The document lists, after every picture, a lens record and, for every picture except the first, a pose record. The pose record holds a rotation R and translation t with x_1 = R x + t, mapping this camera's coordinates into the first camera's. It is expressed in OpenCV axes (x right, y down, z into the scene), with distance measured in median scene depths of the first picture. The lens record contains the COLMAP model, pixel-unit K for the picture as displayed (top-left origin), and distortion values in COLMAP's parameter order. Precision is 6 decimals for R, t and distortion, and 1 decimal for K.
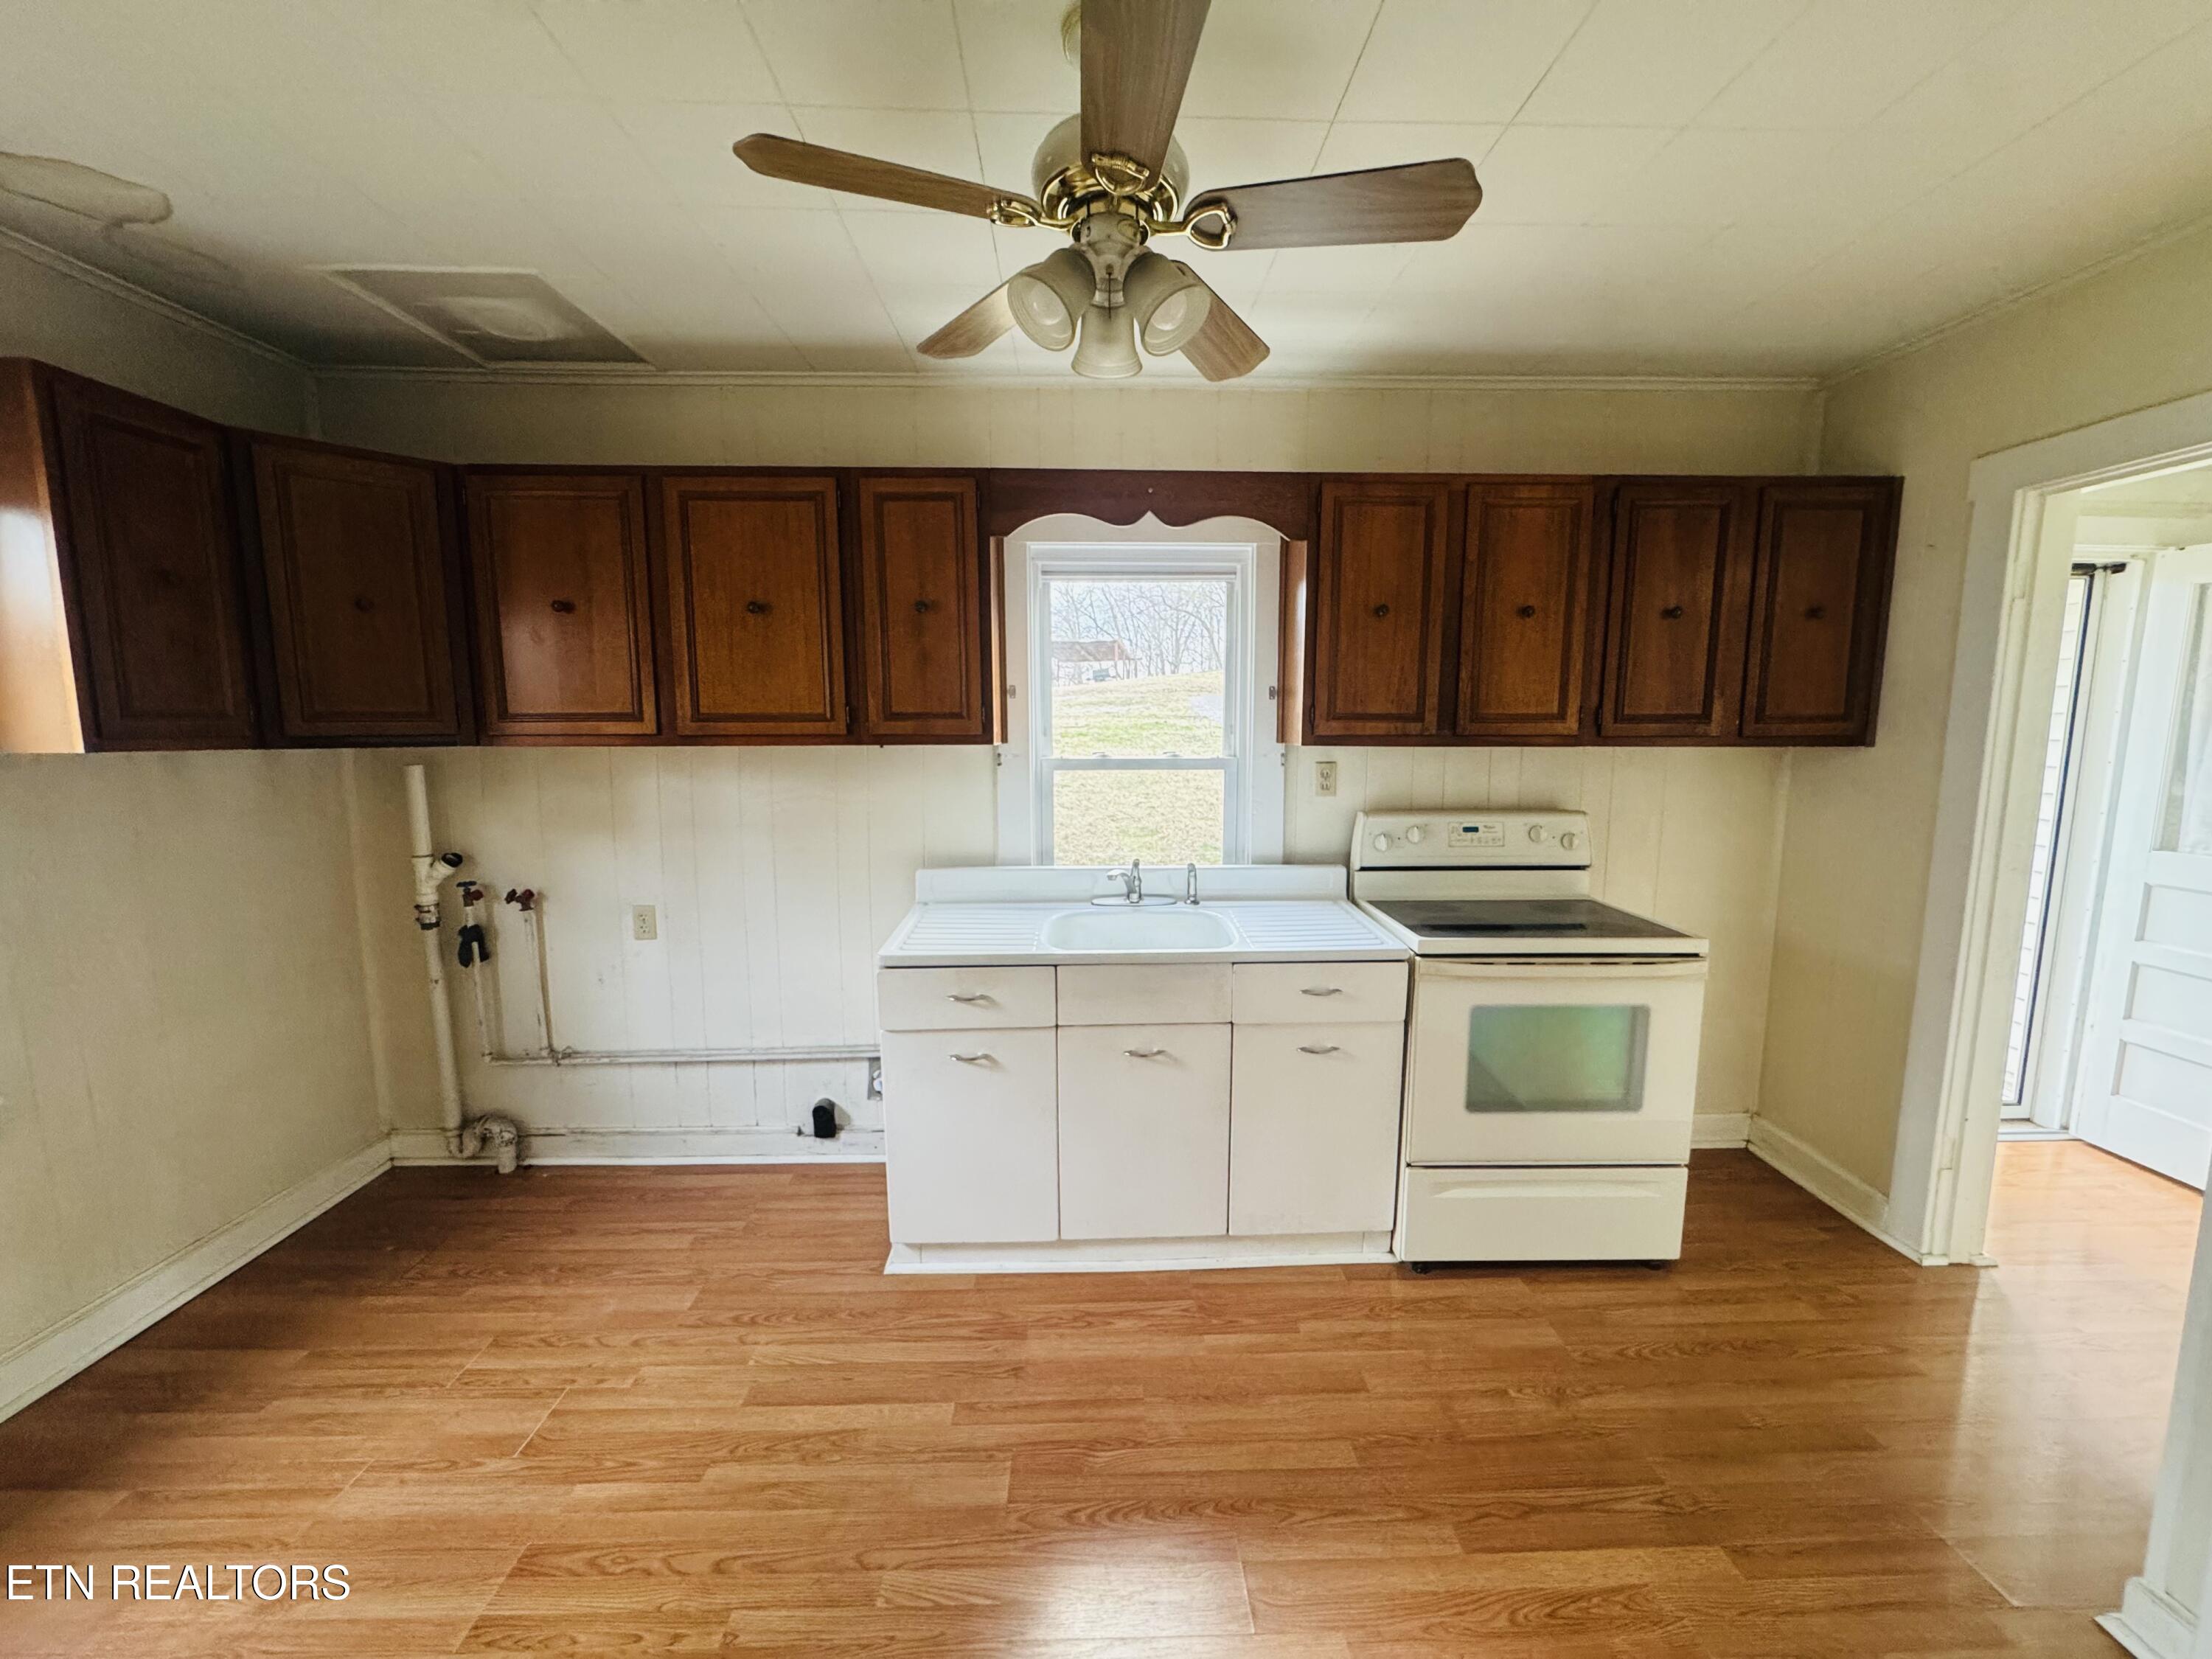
lens RADIAL K [[896.7, 0, 1101.5], [0, 896.7, 835.9], [0, 0, 1]] dist [-0.002708, -0.000179]
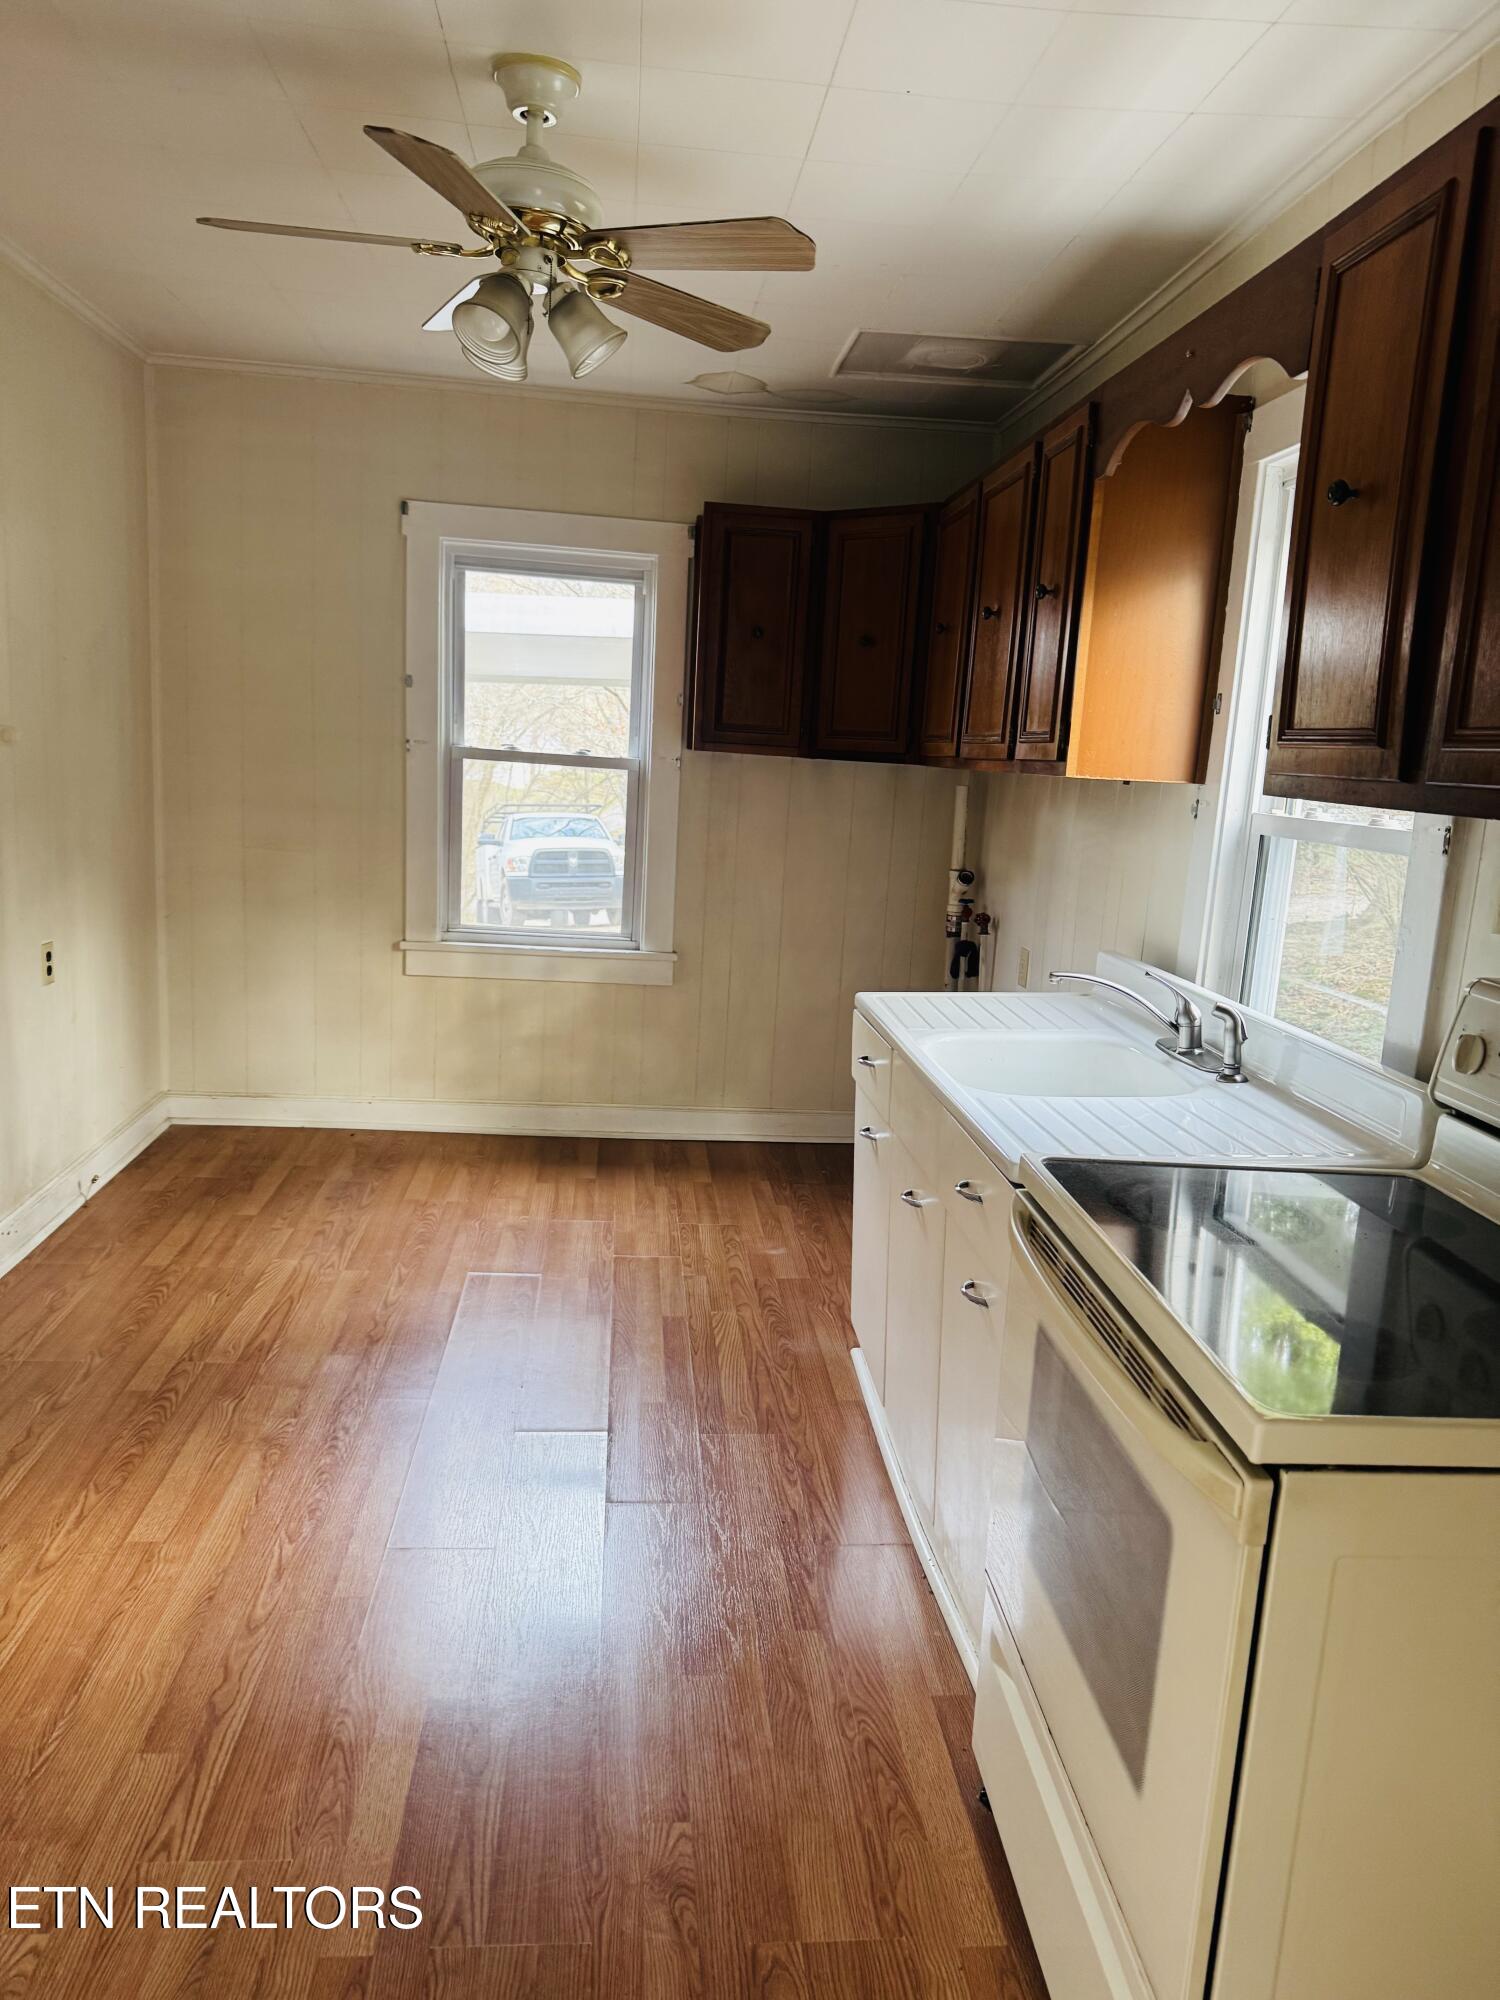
lens RADIAL K [[1432.9, 0, 750.0], [0, 1432.9, 1000.0], [0, 0, 1]] dist [0.085467, -0.080208]
pose [[0.038821, 0.176881, -0.983466, 1.208836], [-0.179744, 0.969391, 0.167254, -0.087058], [0.982947, 0.170279, 0.069426, 0.796537]]
